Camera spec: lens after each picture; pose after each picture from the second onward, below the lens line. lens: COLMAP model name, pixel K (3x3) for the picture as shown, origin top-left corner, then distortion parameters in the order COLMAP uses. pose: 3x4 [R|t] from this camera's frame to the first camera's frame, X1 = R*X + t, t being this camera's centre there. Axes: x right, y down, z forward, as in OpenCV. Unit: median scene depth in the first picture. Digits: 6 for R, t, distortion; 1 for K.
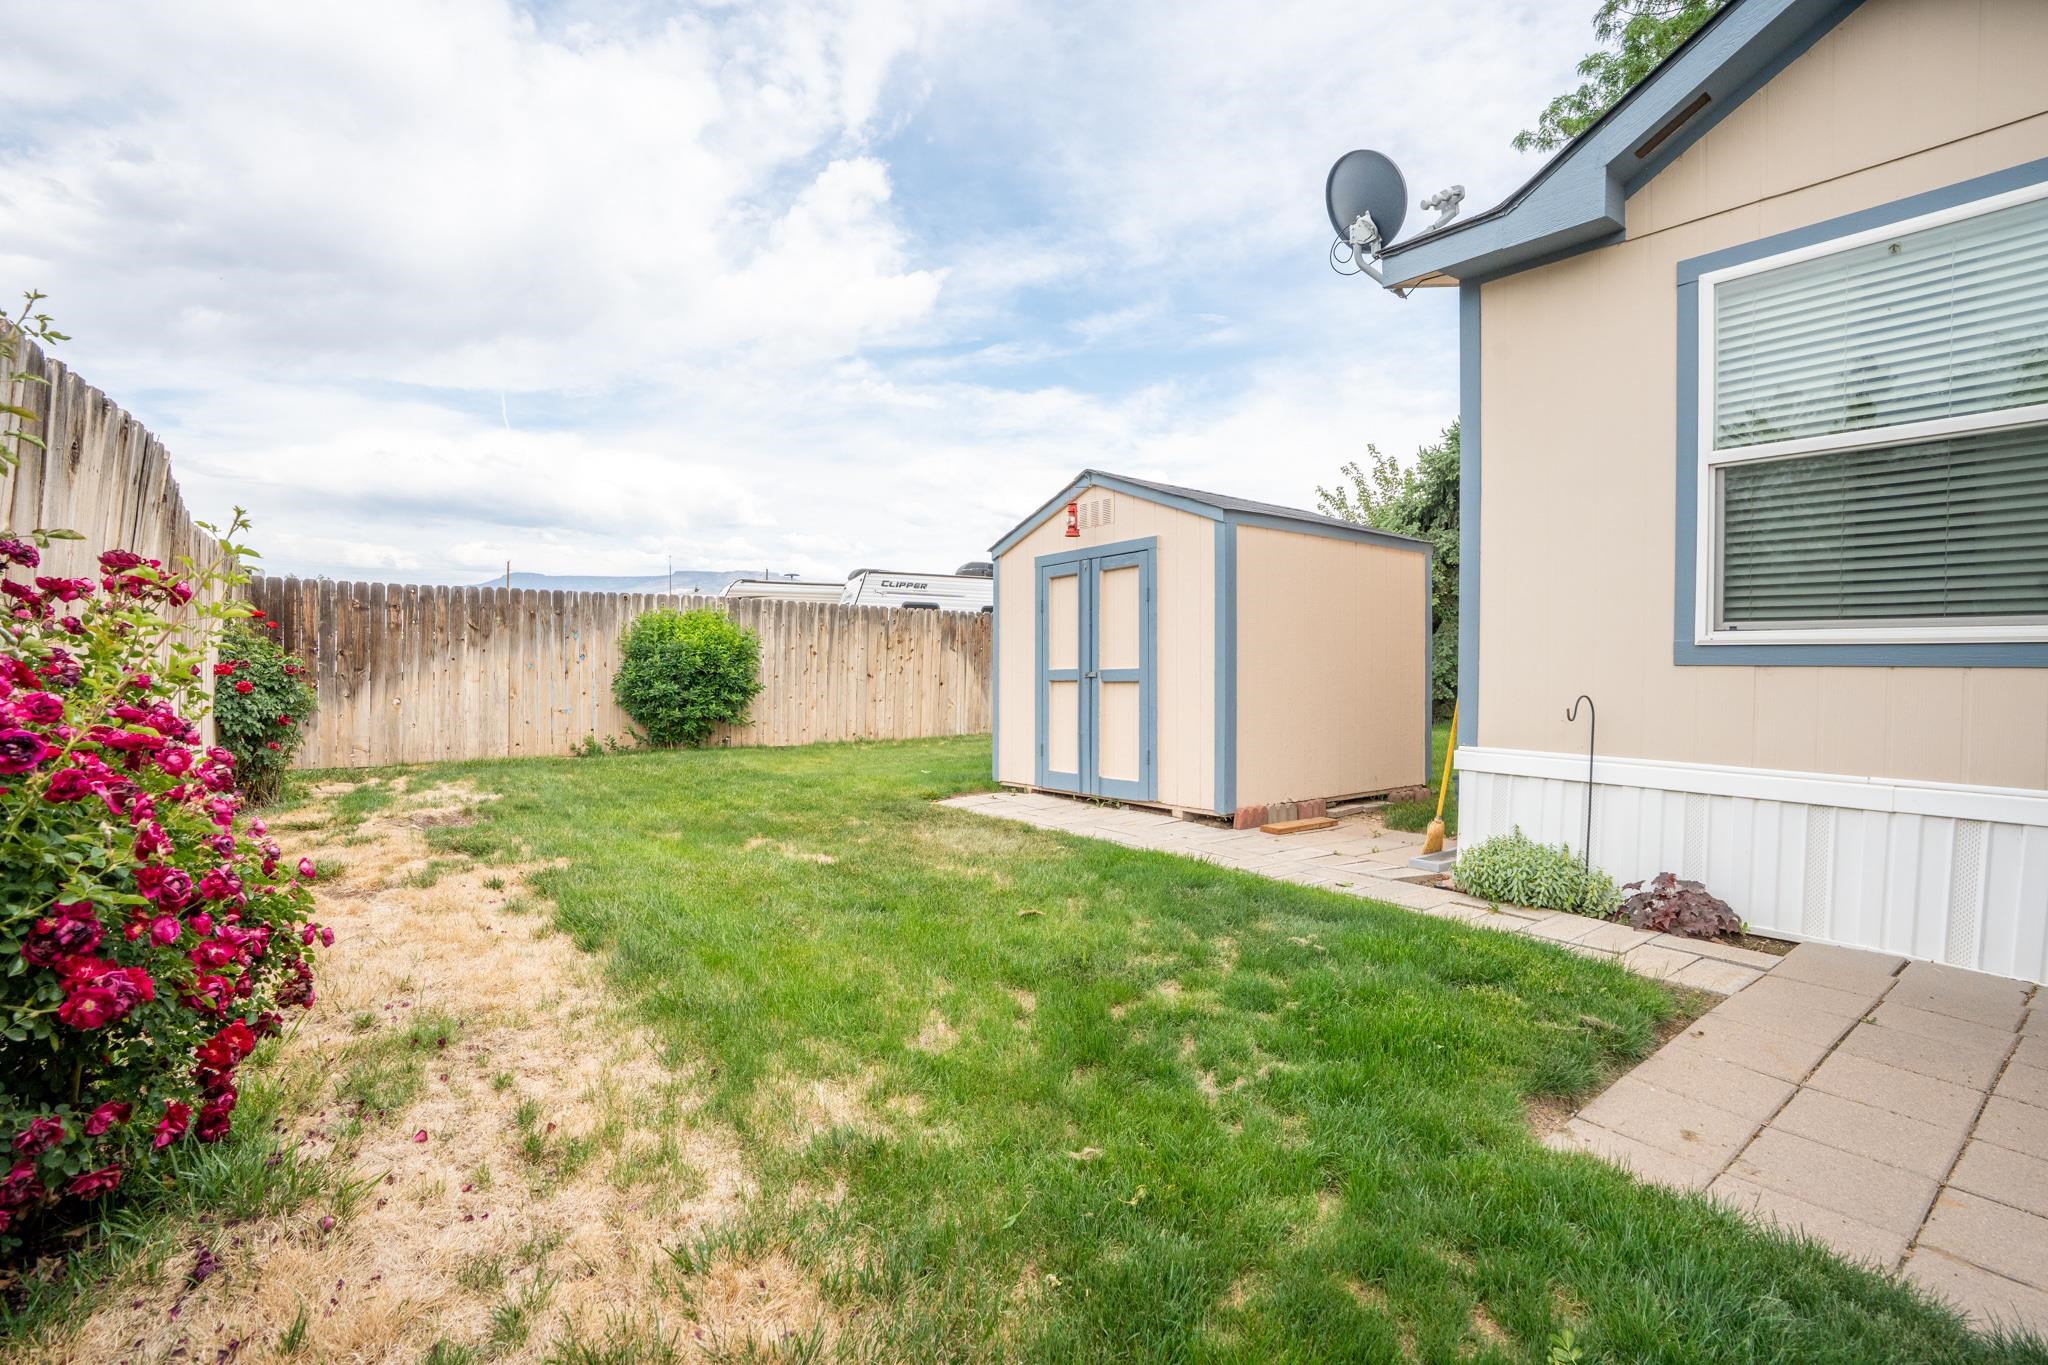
lens RADIAL K [[947.5, 0, 1027.2], [0, 947.5, 678.4], [0, 0, 1]] dist [-0.003533, 0.001048]
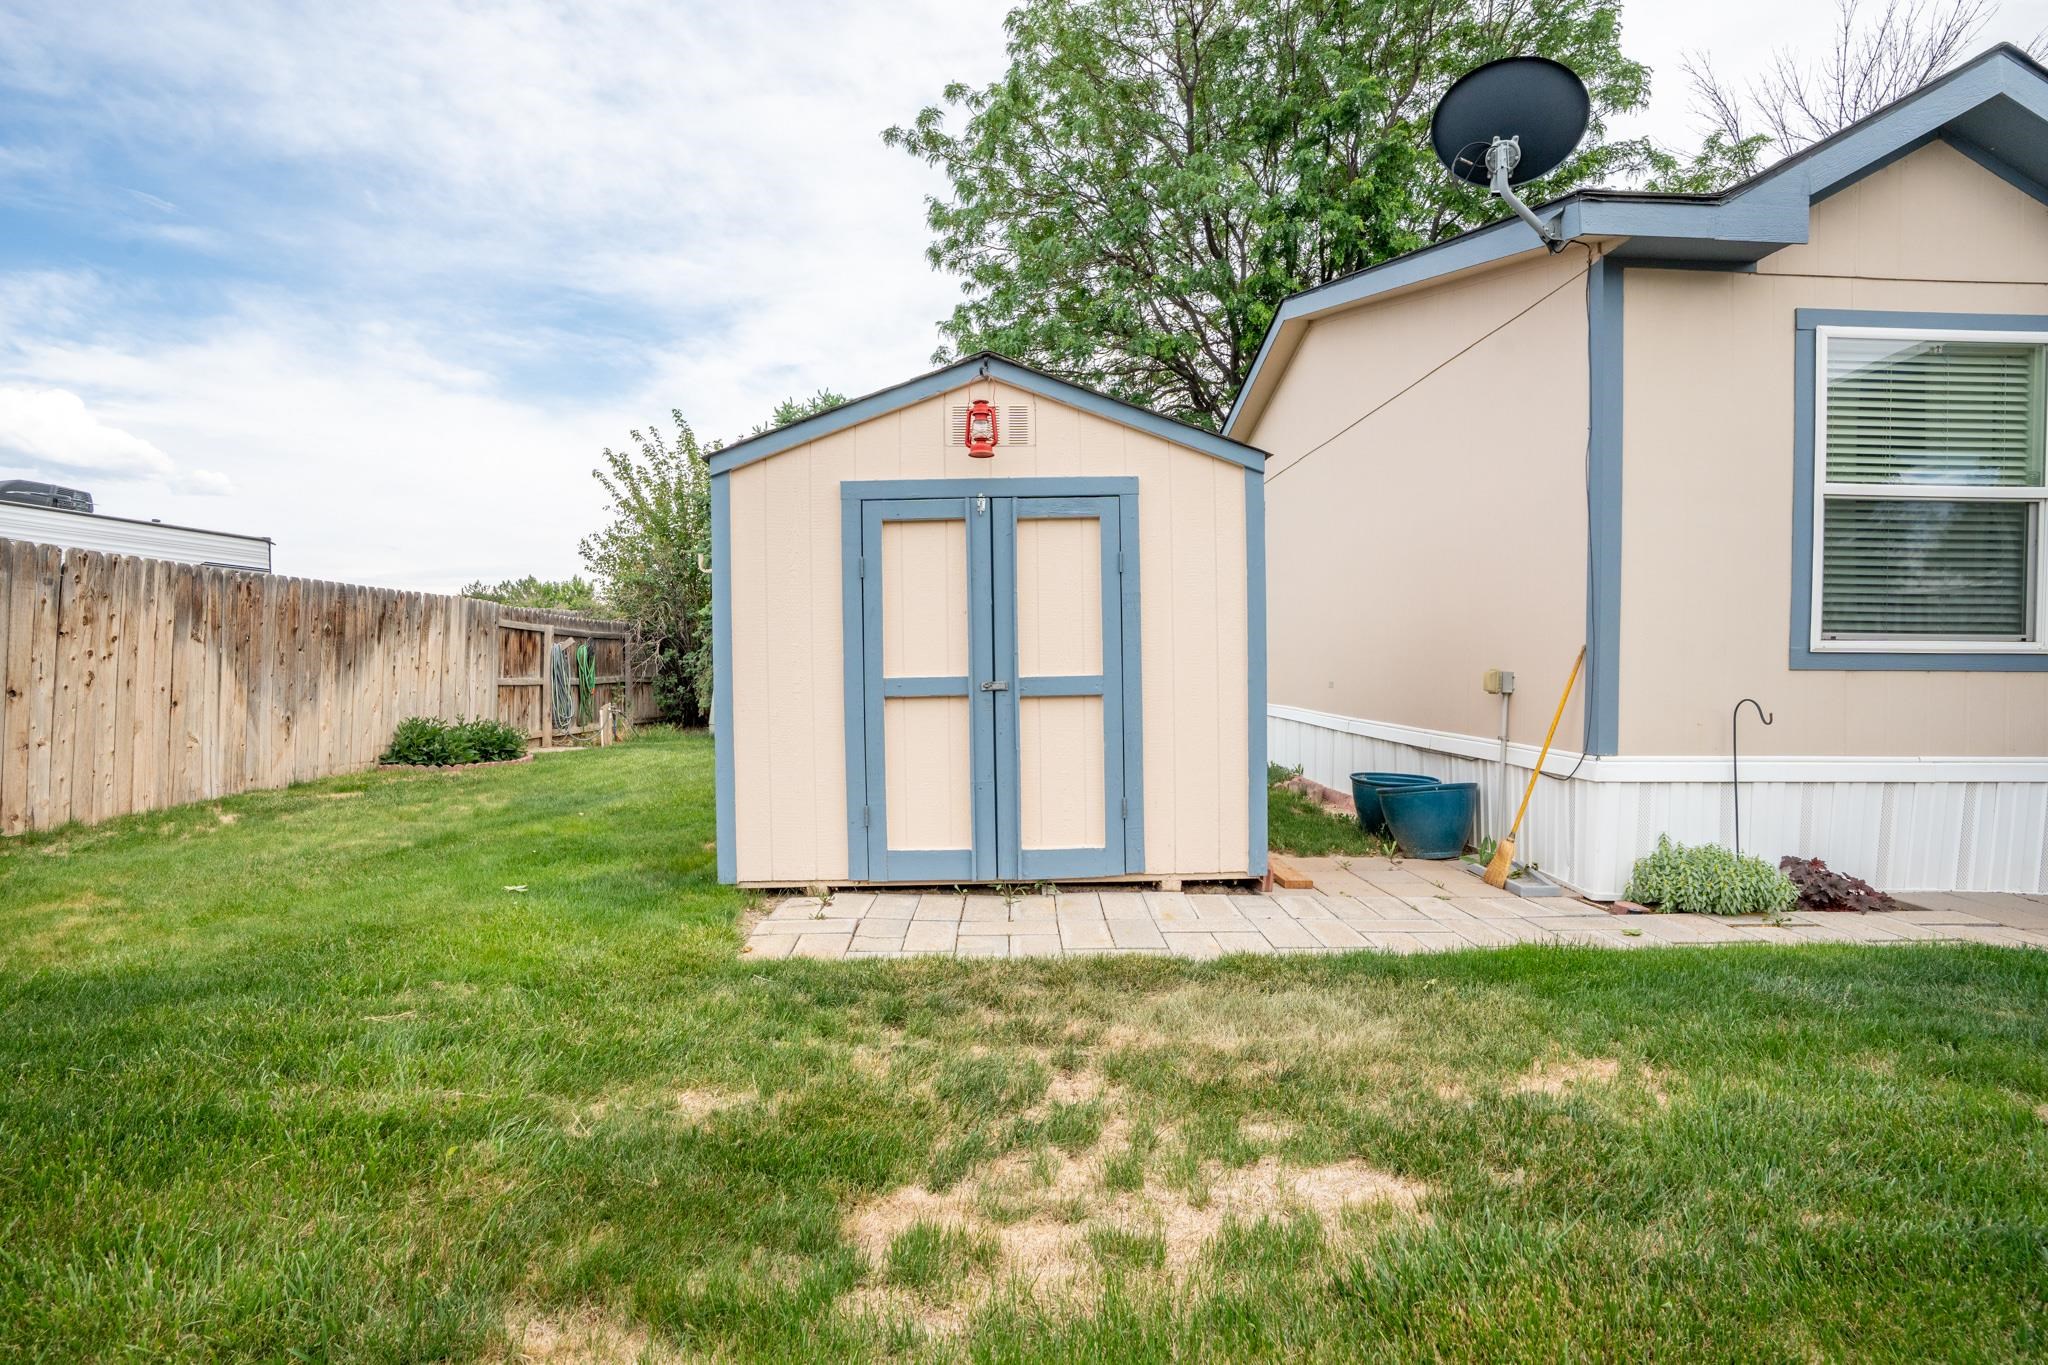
lens RADIAL K [[965.5, 0, 1073.3], [0, 965.5, 681.5], [0, 0, 1]] dist [-0.057488, 0.020888]
pose [[0.594625, -0.016425, 0.803836, -0.406737], [0.012098, 0.999861, 0.011481, -0.013063], [-0.803912, 0.002898, 0.594741, 0.587306]]
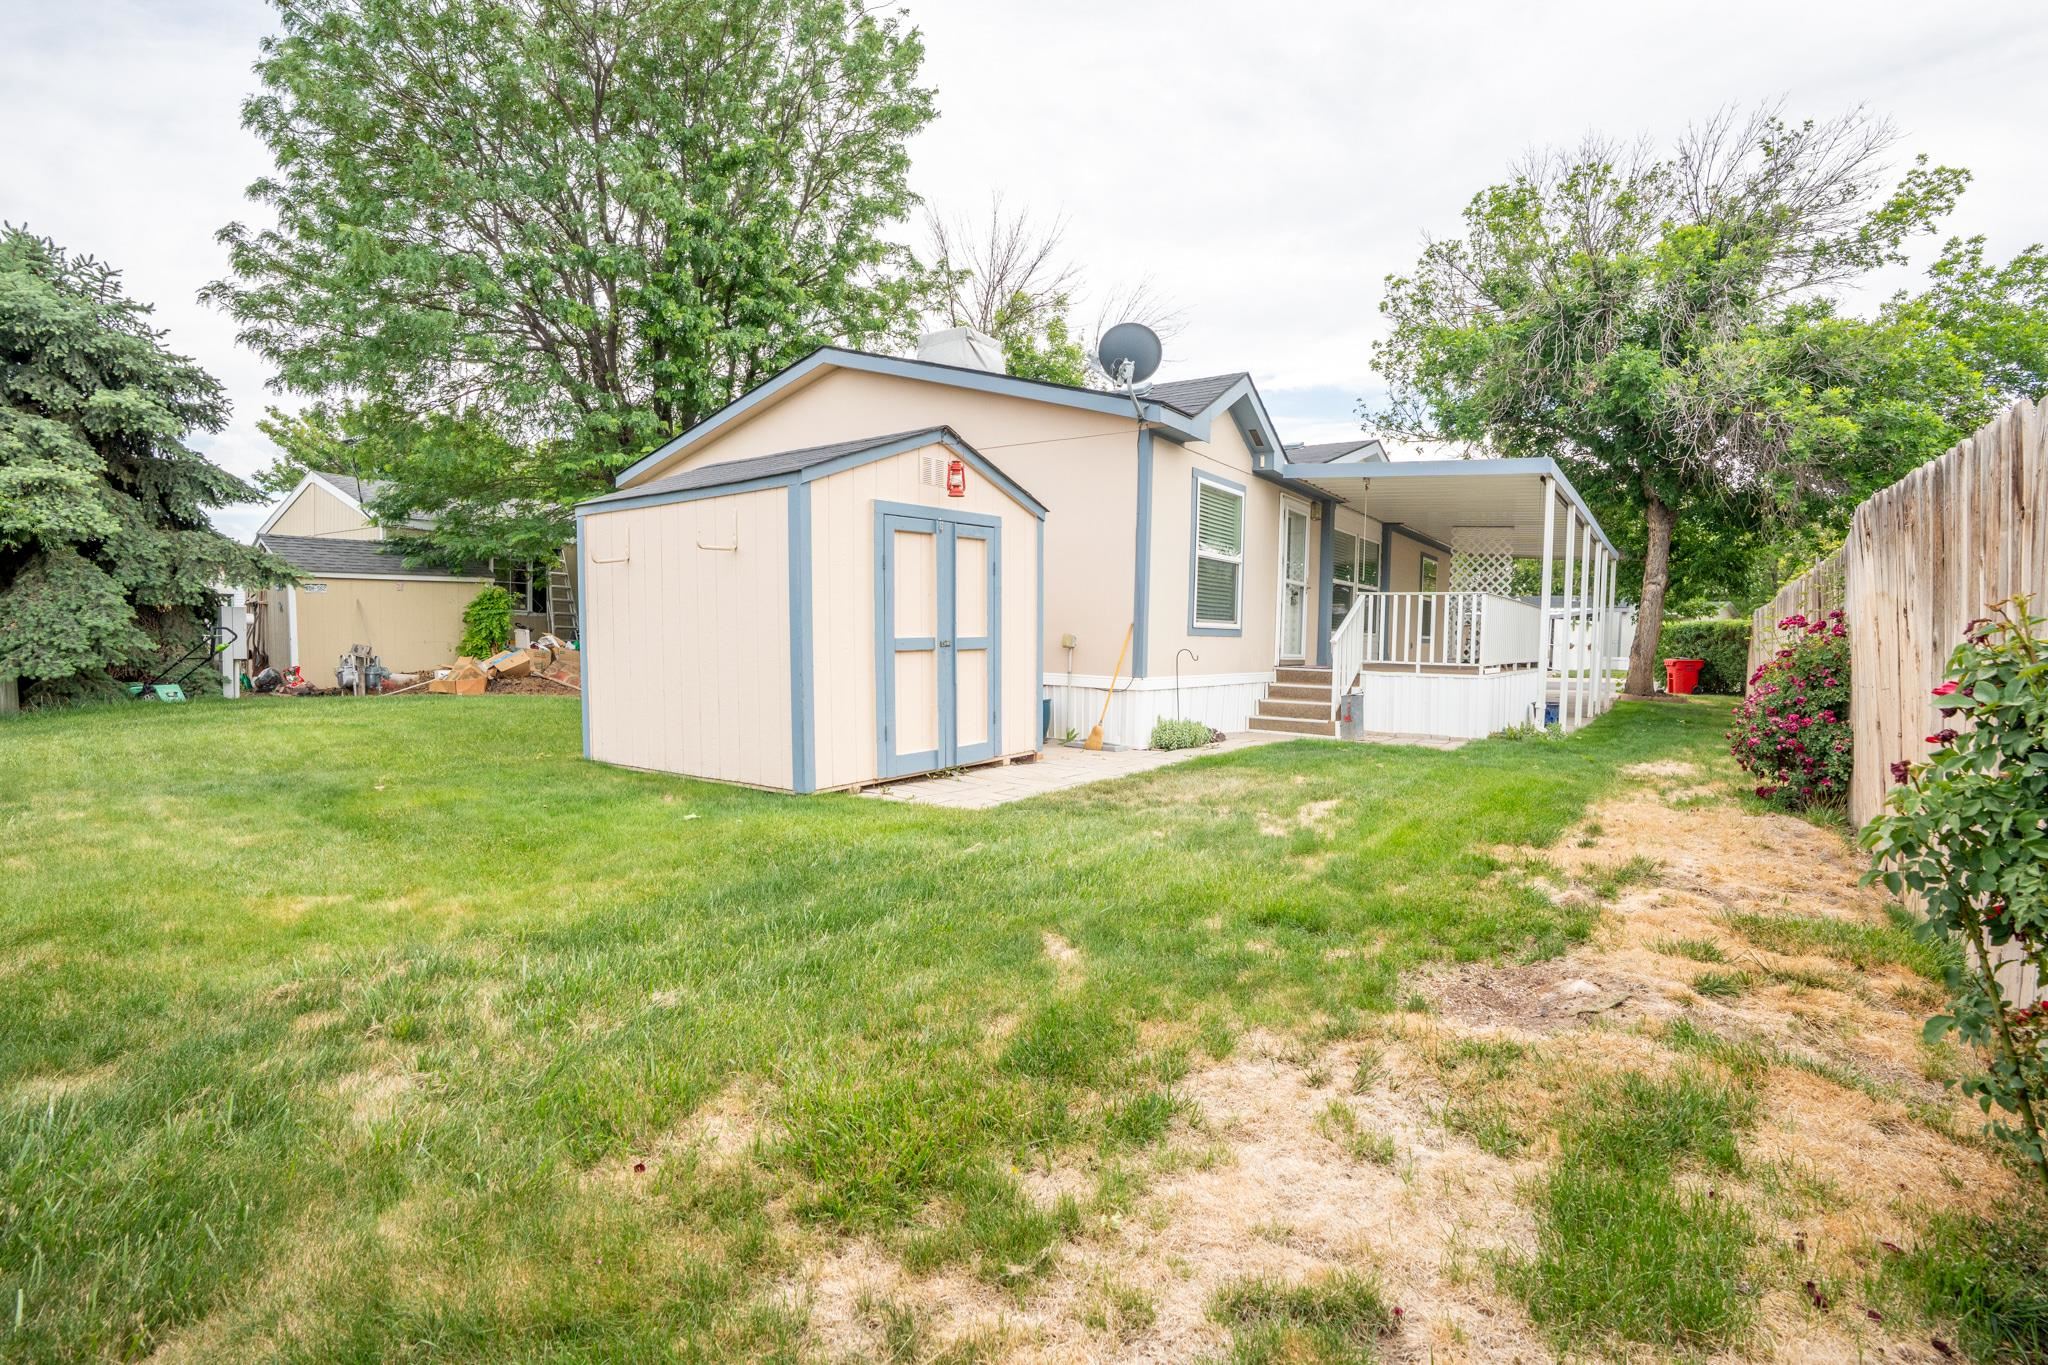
lens RADIAL K [[980.1, 0, 1023.3], [0, 980.1, 680.2], [0, 0, 1]] dist [-0.001225, 0.000209]
pose [[-0.280146, -0.054215, 0.958425, -0.909123], [-0.002424, 0.998441, 0.055770, -0.021997], [-0.959954, 0.013301, -0.279840, 1.204941]]
